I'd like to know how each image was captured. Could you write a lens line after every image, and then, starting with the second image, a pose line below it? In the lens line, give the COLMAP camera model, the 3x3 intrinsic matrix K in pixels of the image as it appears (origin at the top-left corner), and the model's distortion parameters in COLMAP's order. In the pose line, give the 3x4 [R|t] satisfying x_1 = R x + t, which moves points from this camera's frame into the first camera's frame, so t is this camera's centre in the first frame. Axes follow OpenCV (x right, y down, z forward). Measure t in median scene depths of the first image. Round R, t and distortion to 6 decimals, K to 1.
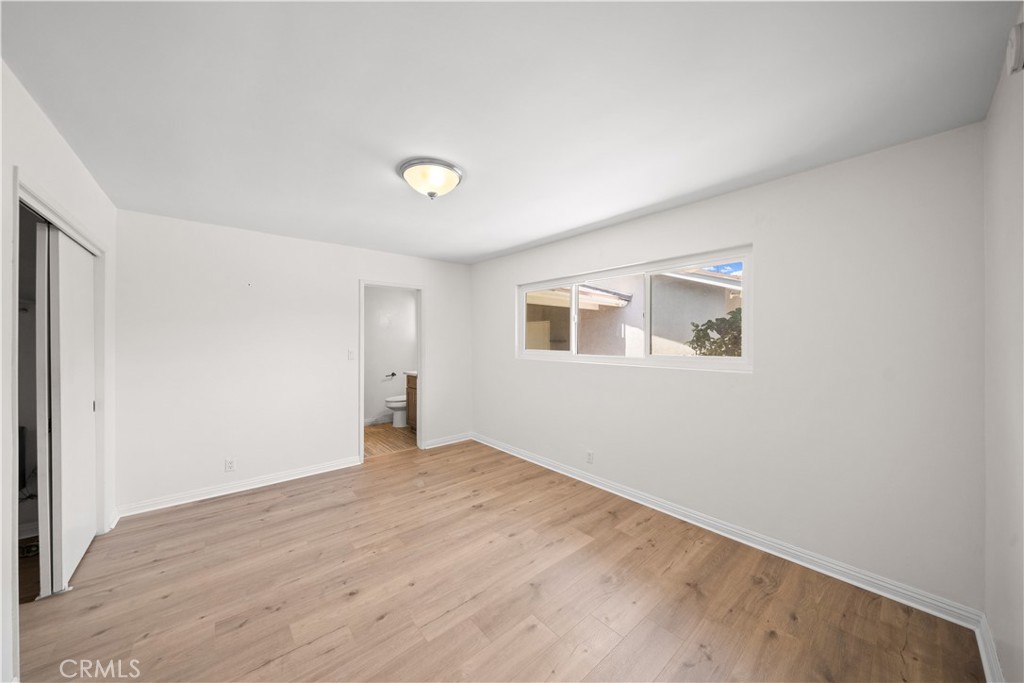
lens RADIAL K [[355.6, 0, 512.0], [0, 355.6, 341.5], [0, 0, 1]] dist [-0.000546, -0.000060]
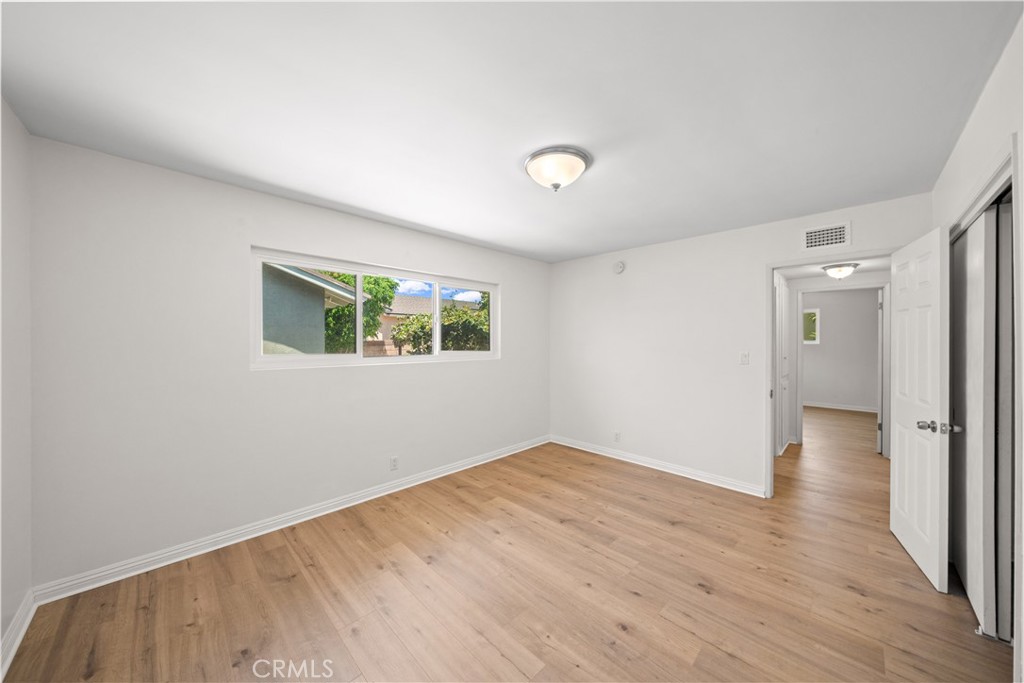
lens RADIAL K [[348.3, 0, 508.9], [0, 348.3, 341.2], [0, 0, 1]] dist [-0.006116, -0.000137]
pose [[-0.078768, -0.001952, 0.996891, -0.985167], [0.005880, 0.999980, 0.002423, -0.001392], [-0.996876, 0.006052, -0.078755, 1.037144]]
